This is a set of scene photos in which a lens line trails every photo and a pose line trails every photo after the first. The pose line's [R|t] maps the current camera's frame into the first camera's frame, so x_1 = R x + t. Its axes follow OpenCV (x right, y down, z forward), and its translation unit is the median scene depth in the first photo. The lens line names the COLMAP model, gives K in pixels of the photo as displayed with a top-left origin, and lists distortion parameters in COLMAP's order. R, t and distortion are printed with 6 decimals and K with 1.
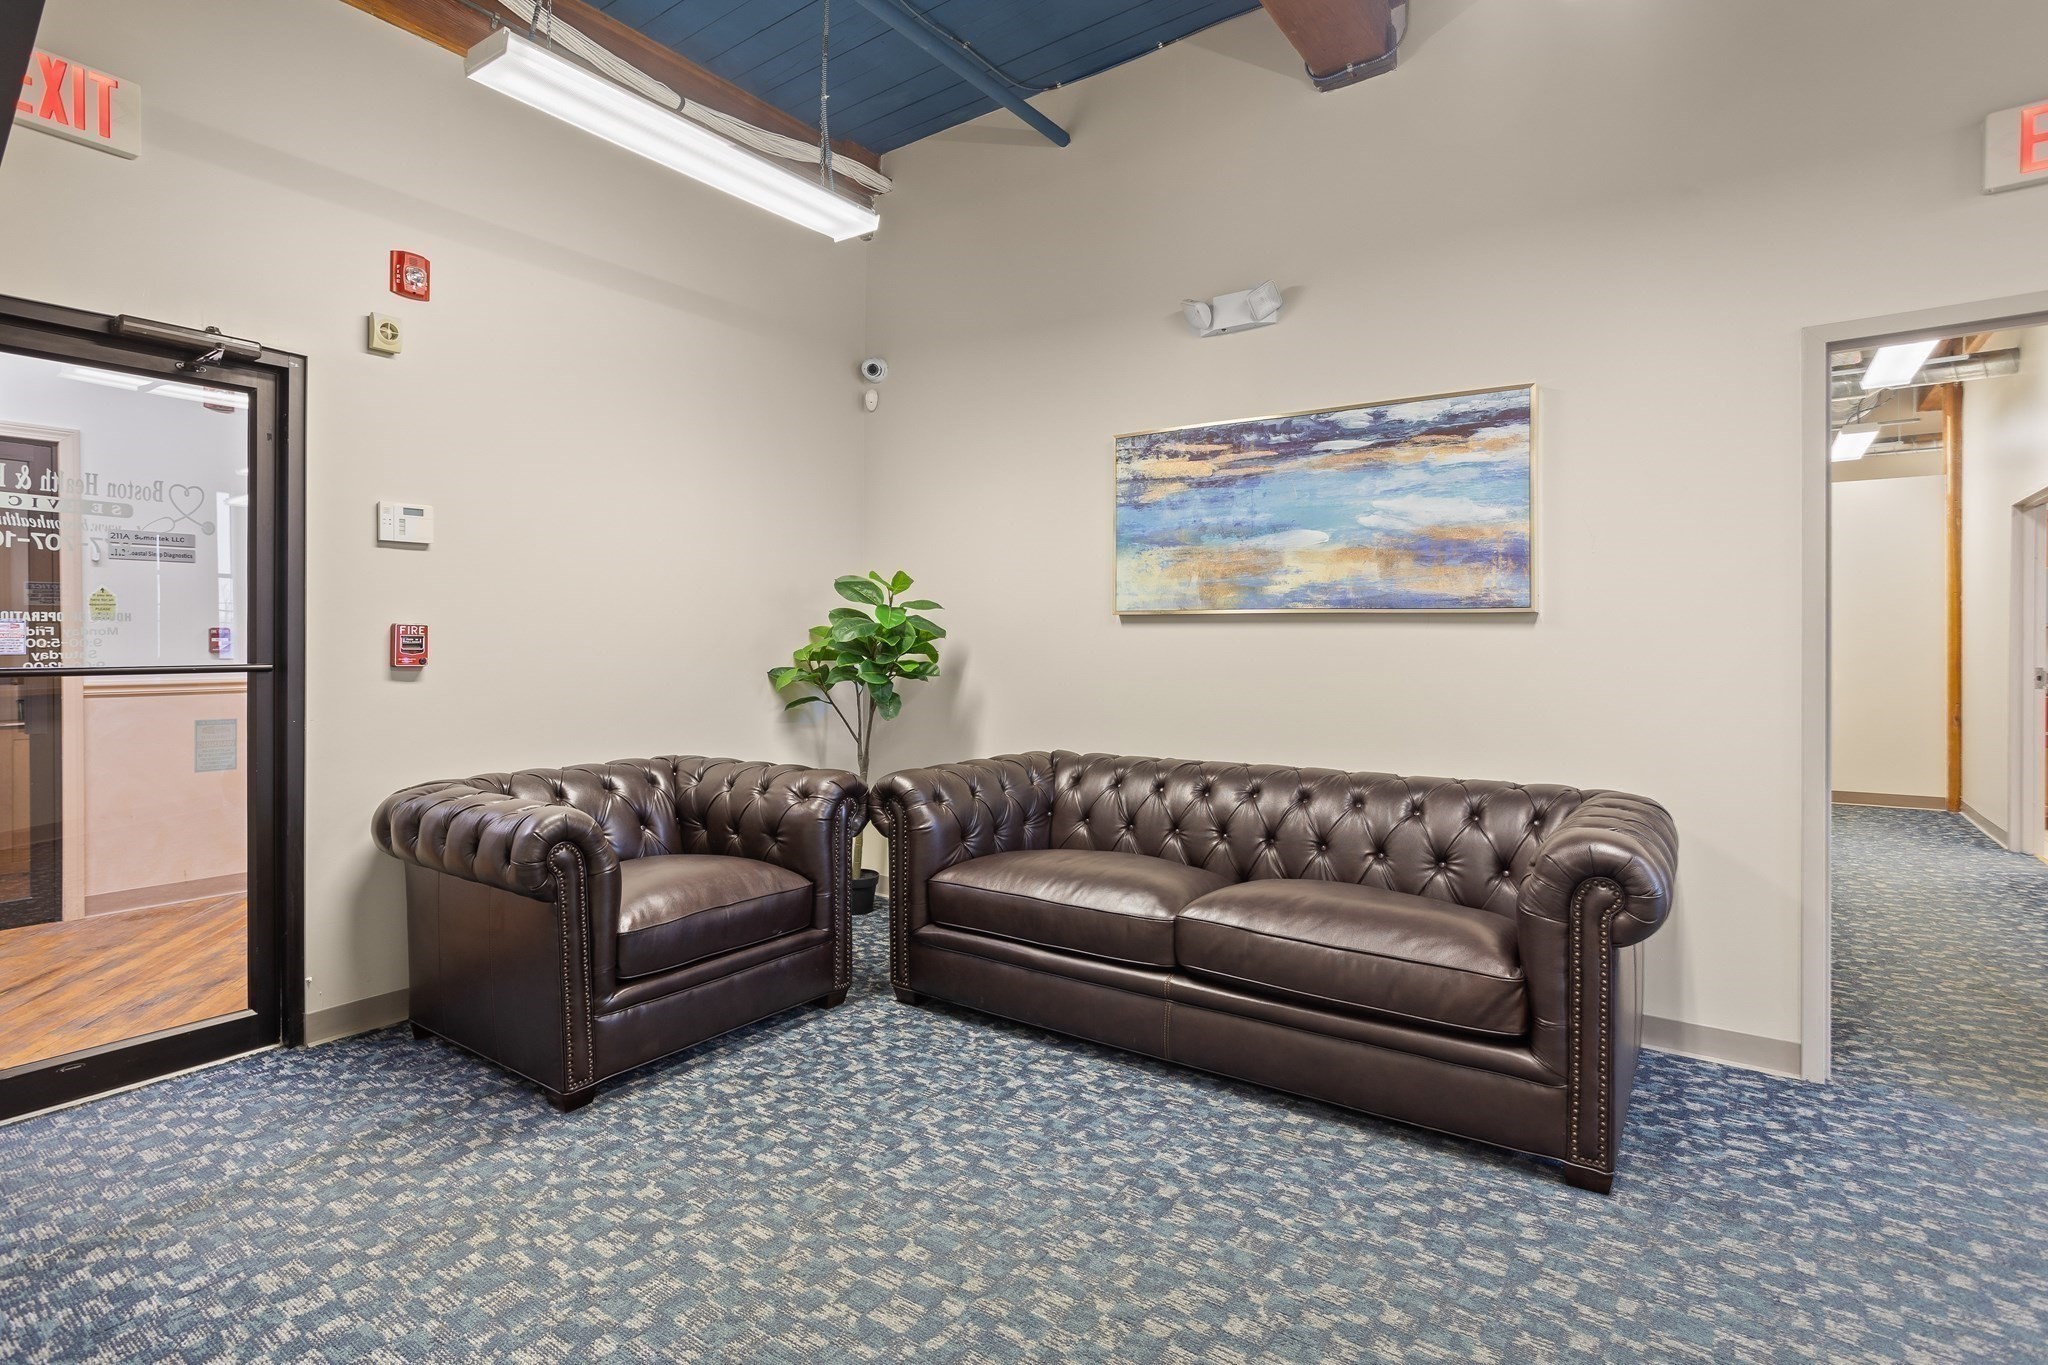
lens RADIAL K [[1002.1, 0, 1021.7], [0, 1002.1, 696.0], [0, 0, 1]] dist [-0.042324, 0.027343]
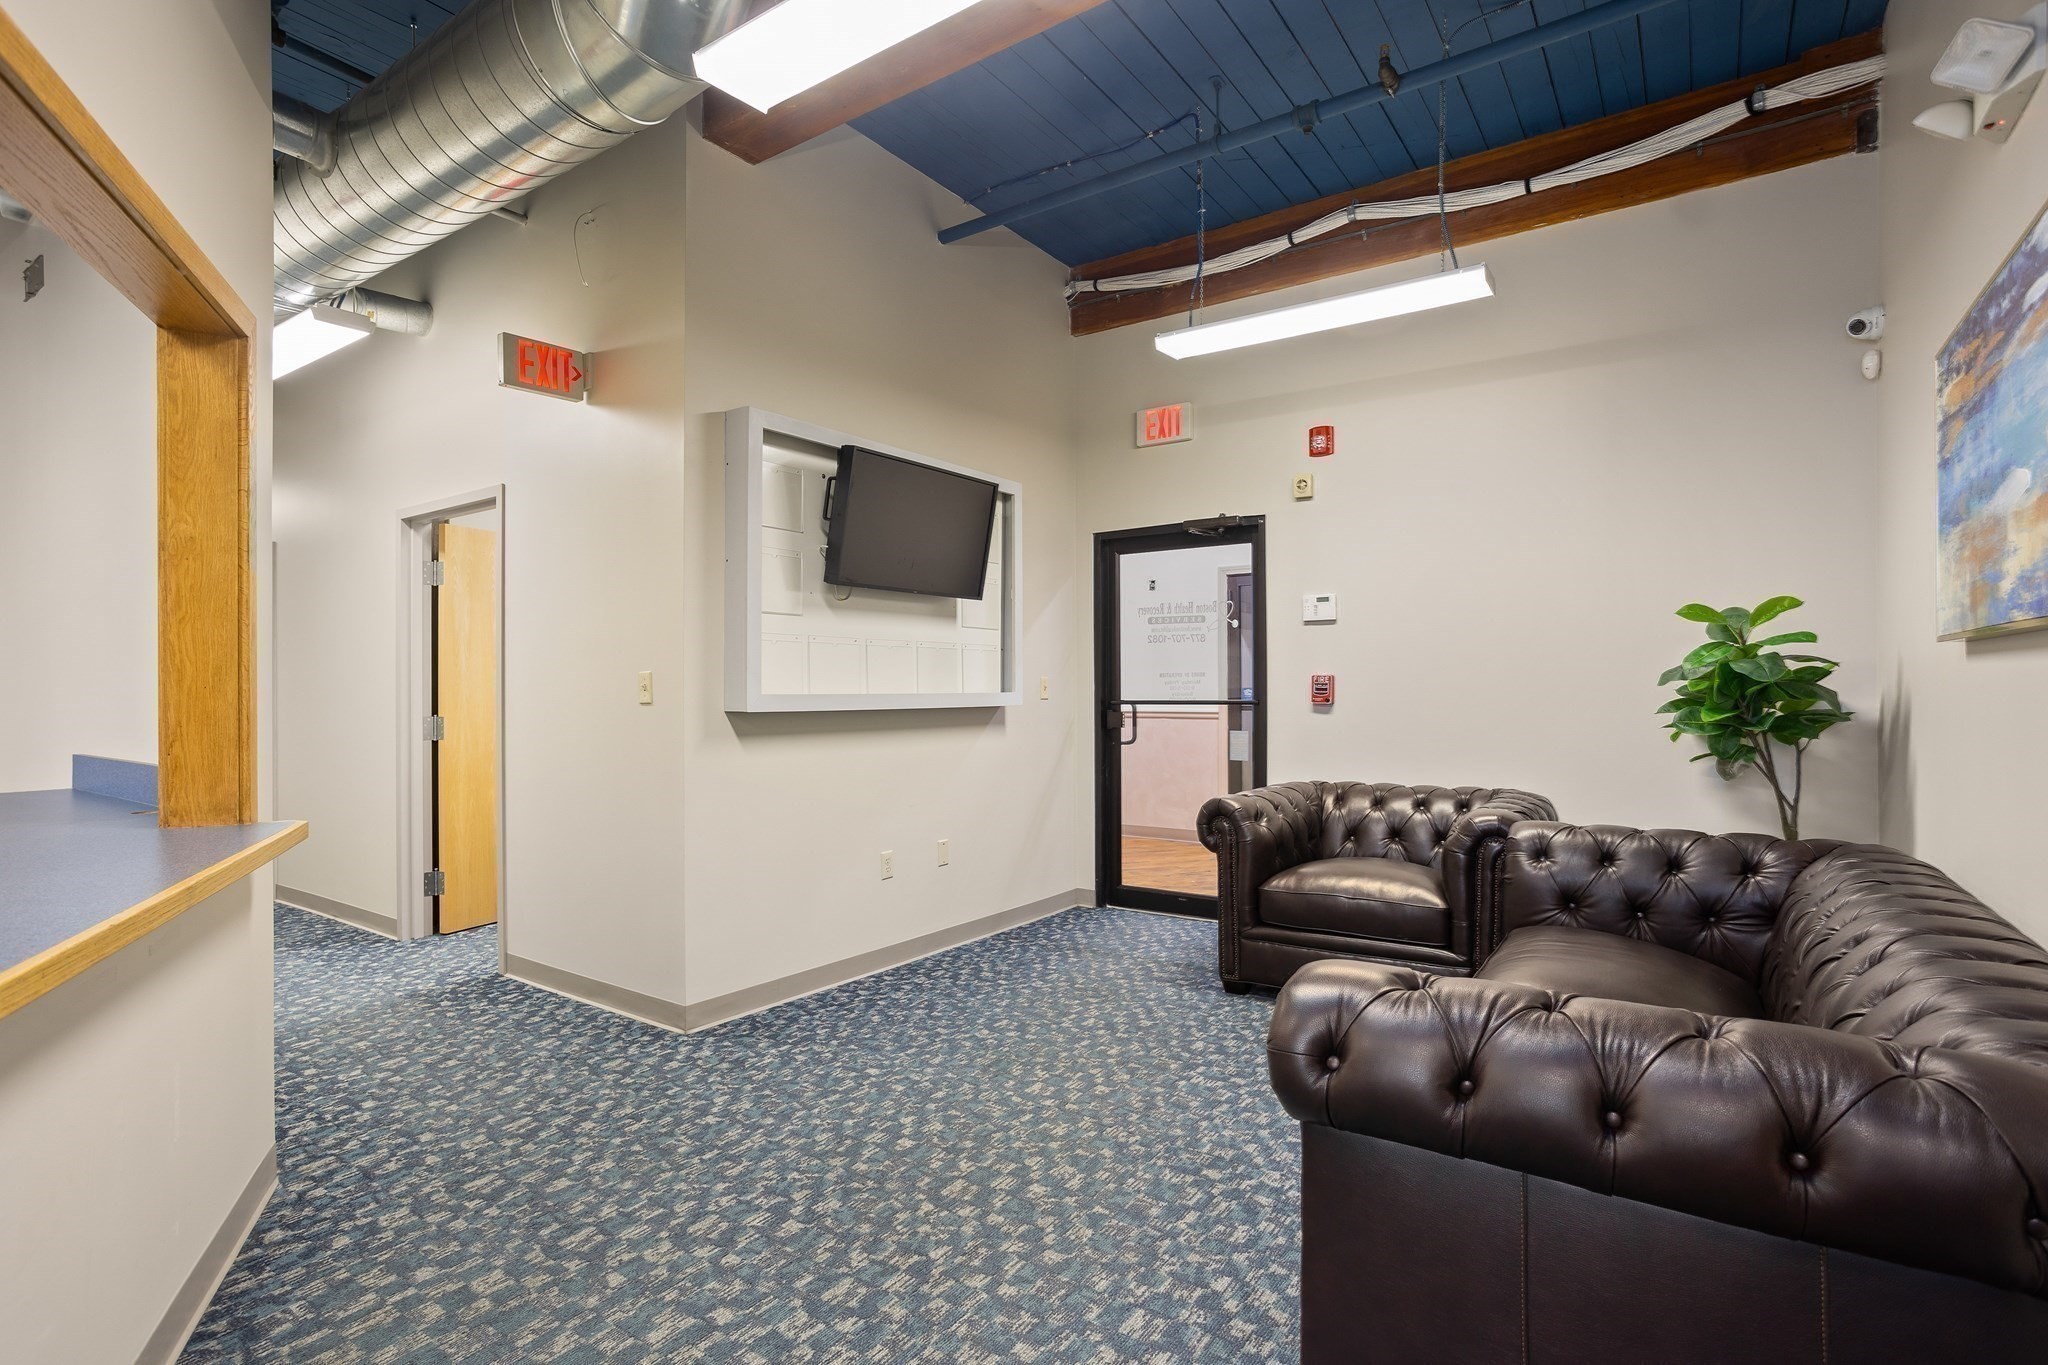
lens RADIAL K [[1002.1, 0, 1021.7], [0, 1002.1, 696.0], [0, 0, 1]] dist [-0.042324, 0.027343]
pose [[0.012528, 0.006197, -0.999902, 0.898083], [-0.047316, 0.998864, 0.005598, -0.028607], [0.998801, 0.047241, 0.012807, 0.525150]]
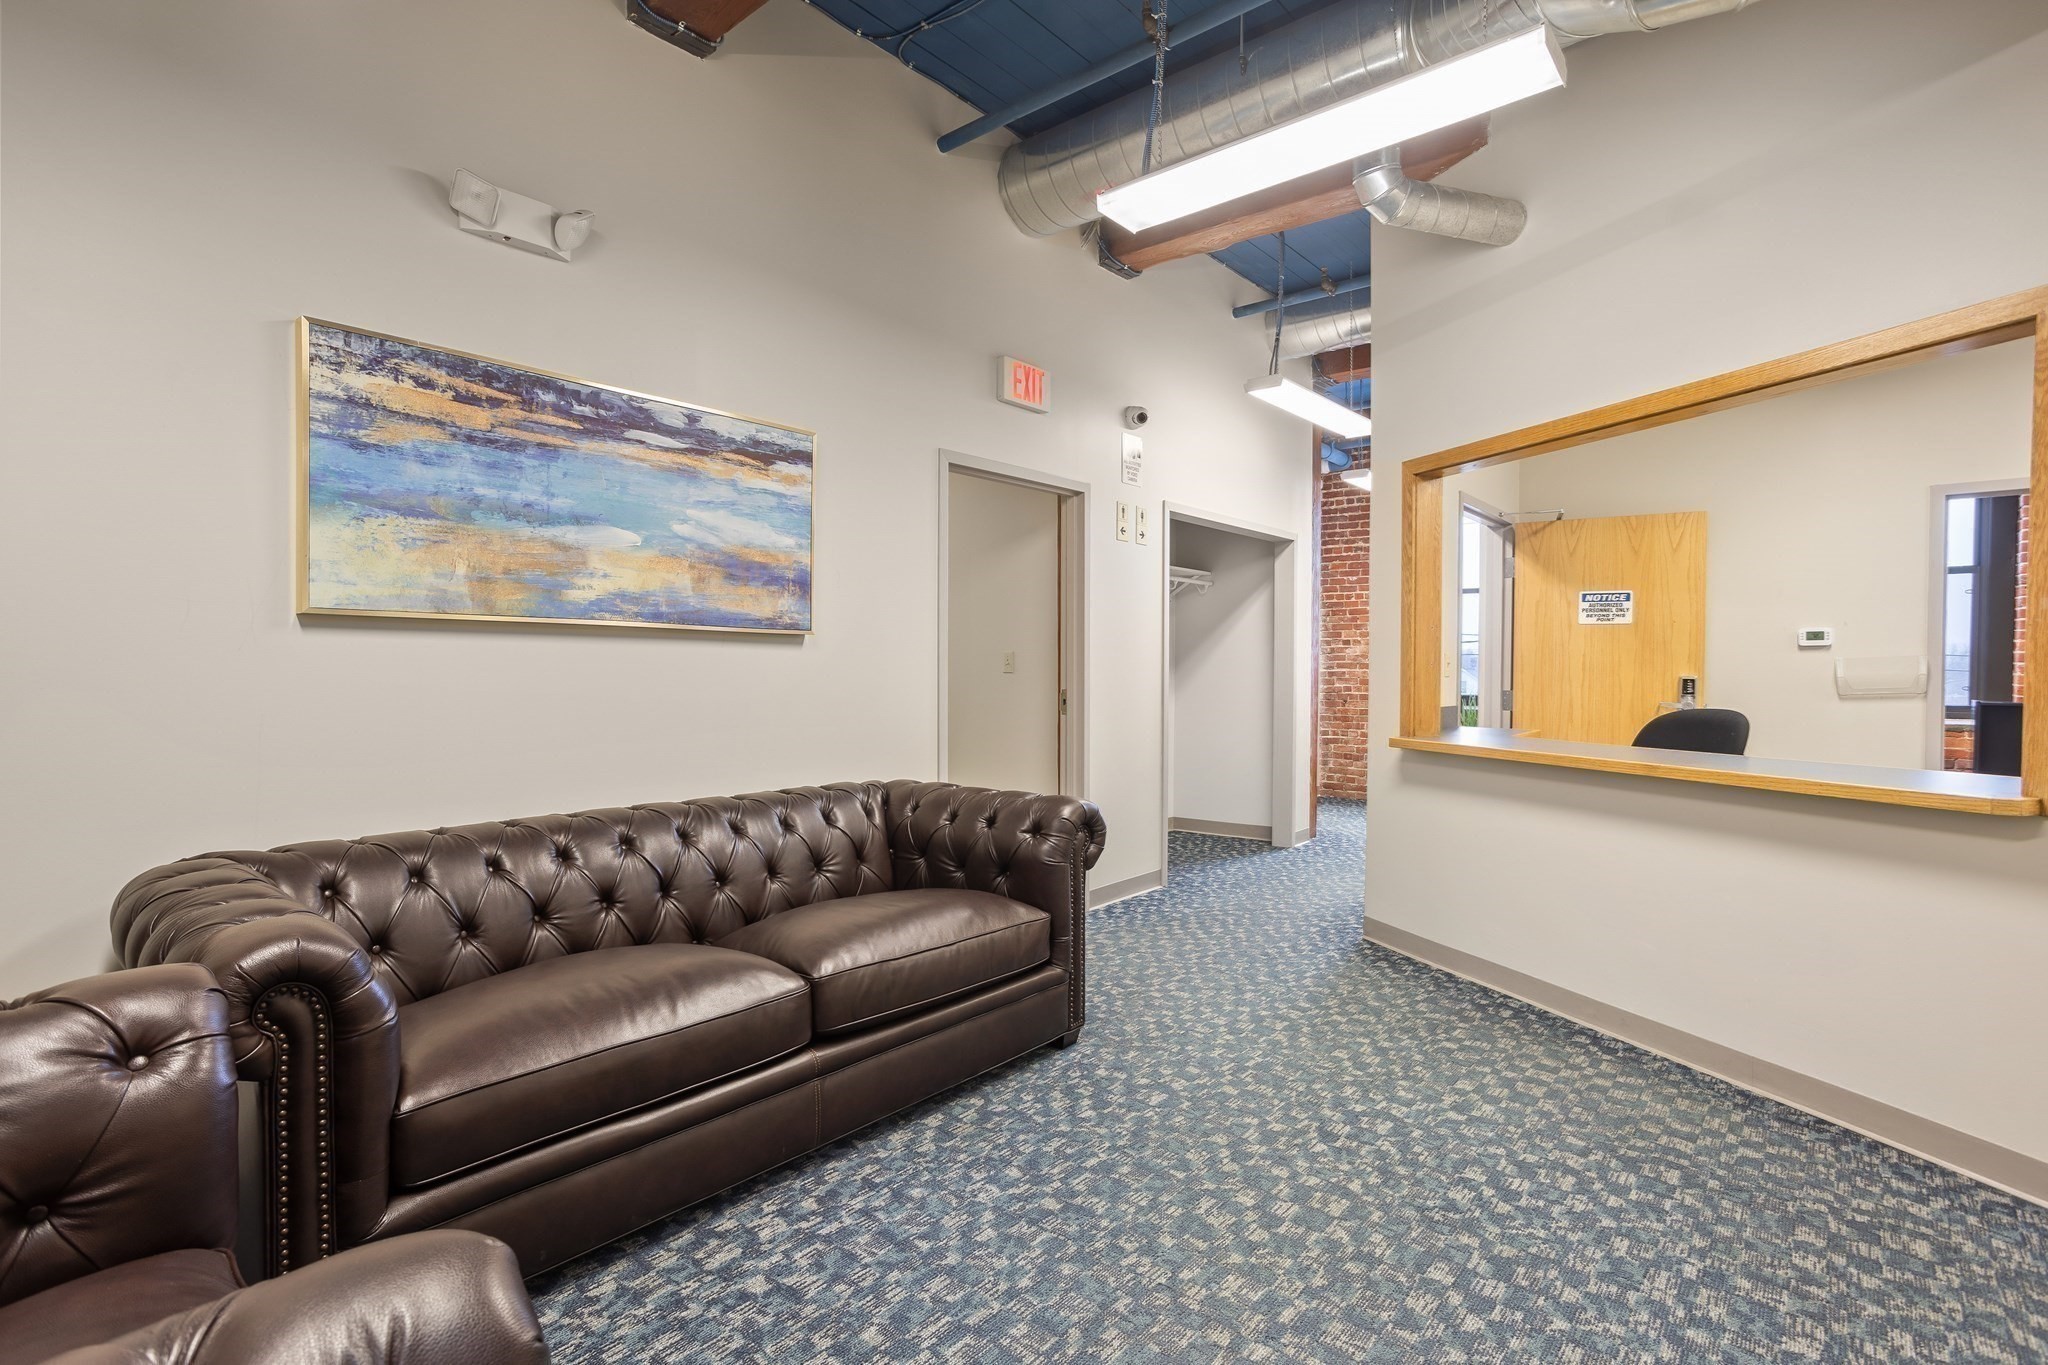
lens RADIAL K [[1002.1, 0, 1021.7], [0, 1002.1, 696.0], [0, 0, 1]] dist [-0.042324, 0.027343]
pose [[0.080093, -0.032690, 0.996251, -0.597276], [0.046964, 0.998476, 0.028988, -0.034179], [-0.995680, 0.044466, 0.081506, 0.652796]]
